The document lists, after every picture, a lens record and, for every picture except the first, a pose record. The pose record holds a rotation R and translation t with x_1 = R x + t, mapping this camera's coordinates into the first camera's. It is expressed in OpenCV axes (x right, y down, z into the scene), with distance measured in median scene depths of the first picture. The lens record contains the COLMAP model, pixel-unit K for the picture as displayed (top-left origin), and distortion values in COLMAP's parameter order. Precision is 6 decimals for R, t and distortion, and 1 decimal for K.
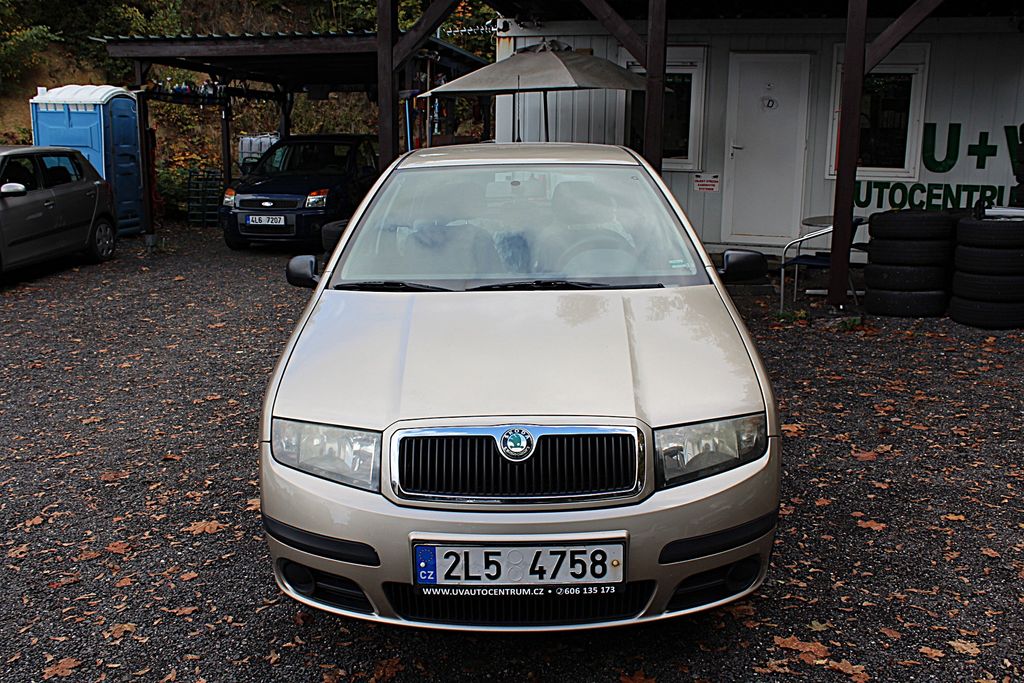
lens RADIAL K [[856.9, 0, 509.4], [0, 856.9, 341.9], [0, 0, 1]] dist [-0.157881, 0.146733]
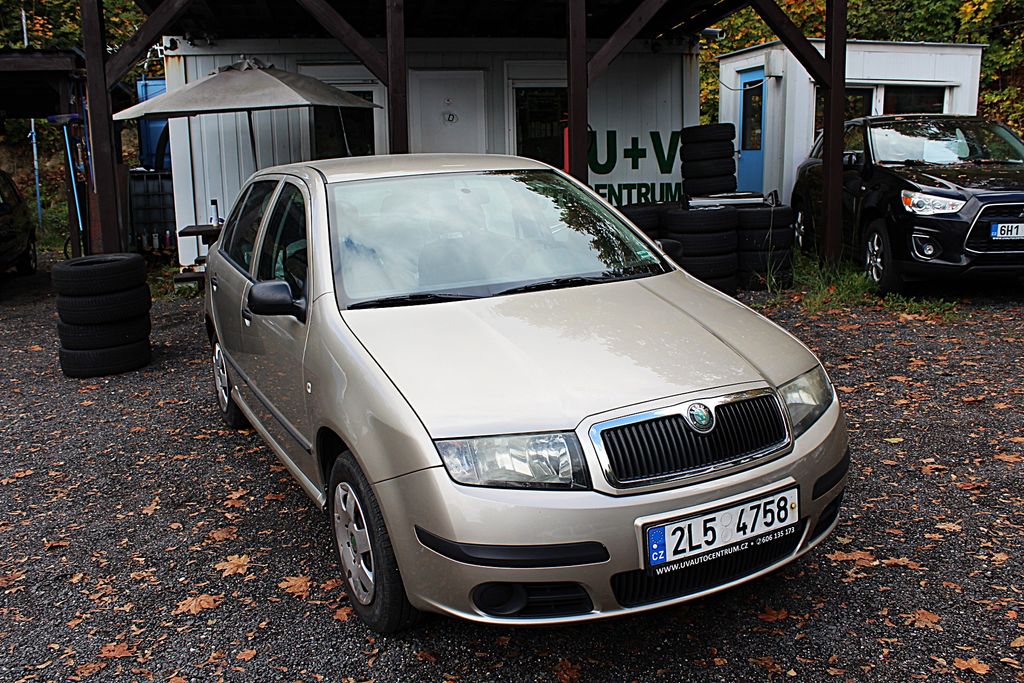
lens RADIAL K [[856.9, 0, 509.4], [0, 856.9, 341.9], [0, 0, 1]] dist [-0.157881, 0.146733]
pose [[0.896280, -0.120055, 0.426930, -0.581403], [0.130040, 0.991492, 0.005811, -0.011801], [-0.423995, 0.050310, 0.904266, 0.111188]]
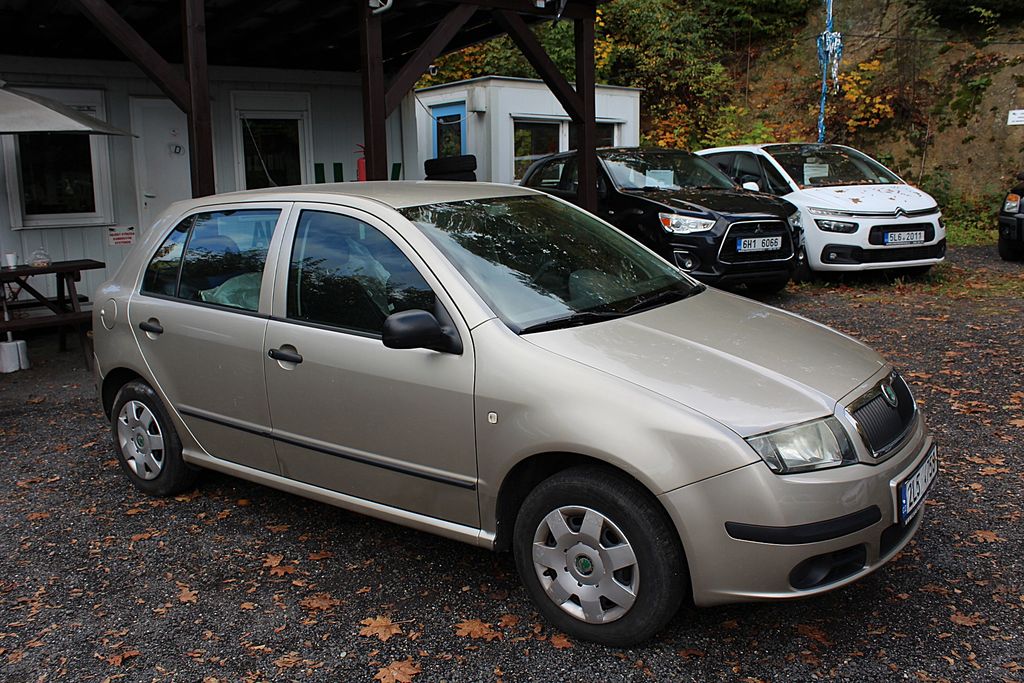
lens RADIAL K [[856.9, 0, 509.4], [0, 856.9, 341.9], [0, 0, 1]] dist [-0.157881, 0.146733]
pose [[0.619265, -0.164428, 0.767772, -1.238214], [0.207628, 0.977313, 0.041835, -0.130780], [-0.757232, 0.133504, 0.639356, 0.586600]]
